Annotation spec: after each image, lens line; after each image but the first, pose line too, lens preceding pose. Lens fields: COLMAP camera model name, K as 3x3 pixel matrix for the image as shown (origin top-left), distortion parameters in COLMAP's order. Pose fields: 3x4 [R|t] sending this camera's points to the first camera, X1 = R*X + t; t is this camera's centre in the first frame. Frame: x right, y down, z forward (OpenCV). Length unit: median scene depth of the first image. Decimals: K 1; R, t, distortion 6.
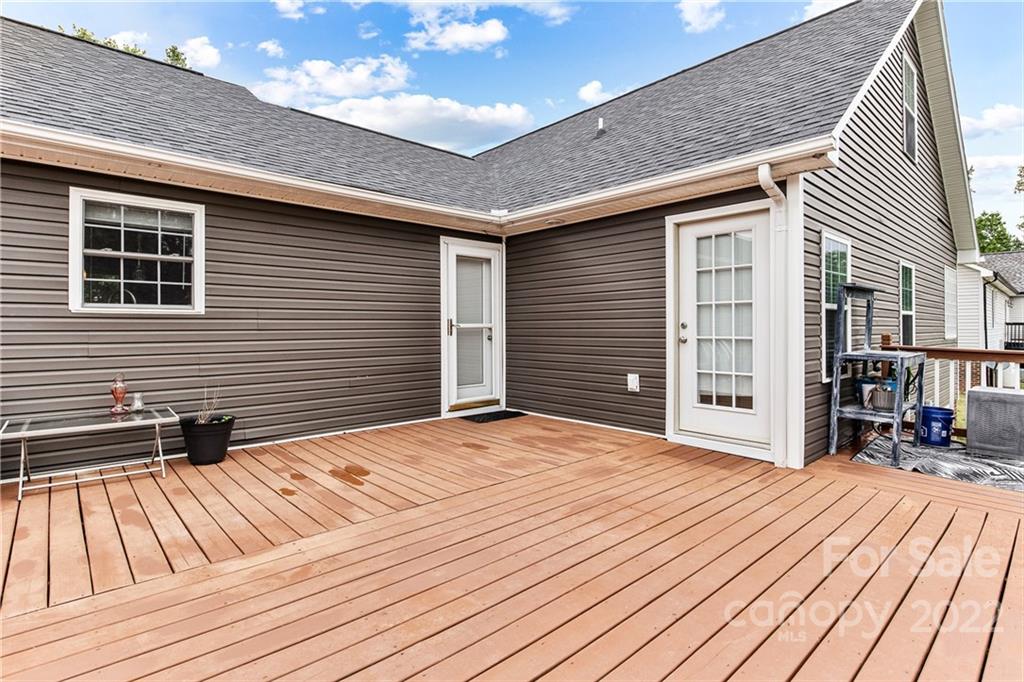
lens RADIAL K [[510.8, 0, 511.9], [0, 510.8, 323.7], [0, 0, 1]] dist [0.015323, 0.000571]
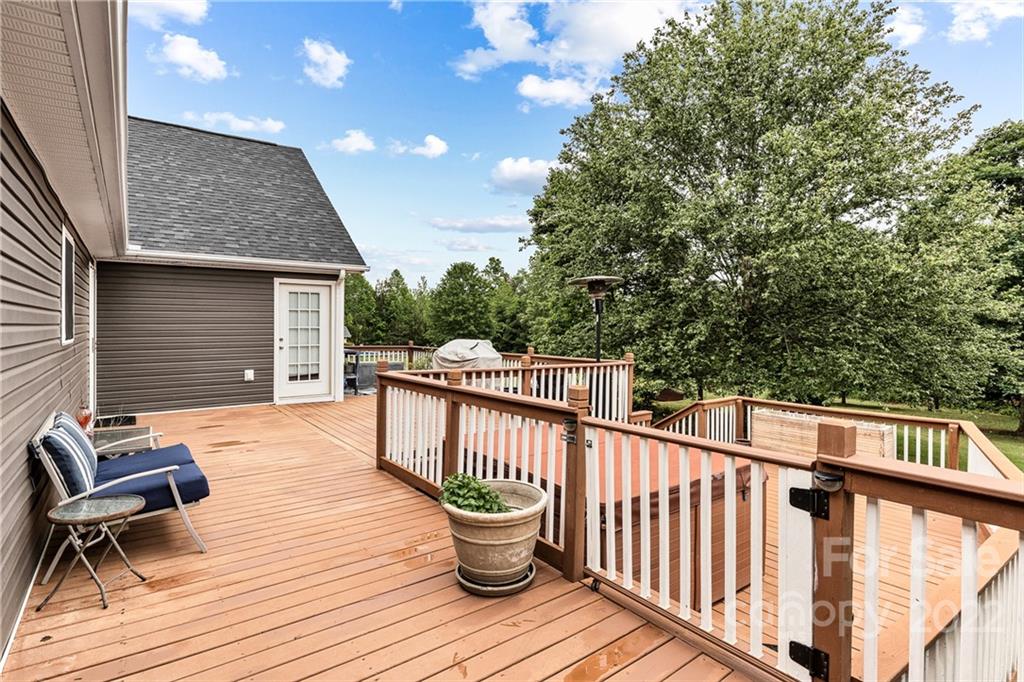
lens RADIAL K [[517.0, 0, 519.0], [0, 517.0, 334.5], [0, 0, 1]] dist [0.010173, -0.000149]
pose [[0.089916, -0.015104, 0.995835, -1.420696], [-0.006643, 0.999854, 0.015764, -0.048479], [-0.995927, -0.008032, 0.089802, 0.007864]]
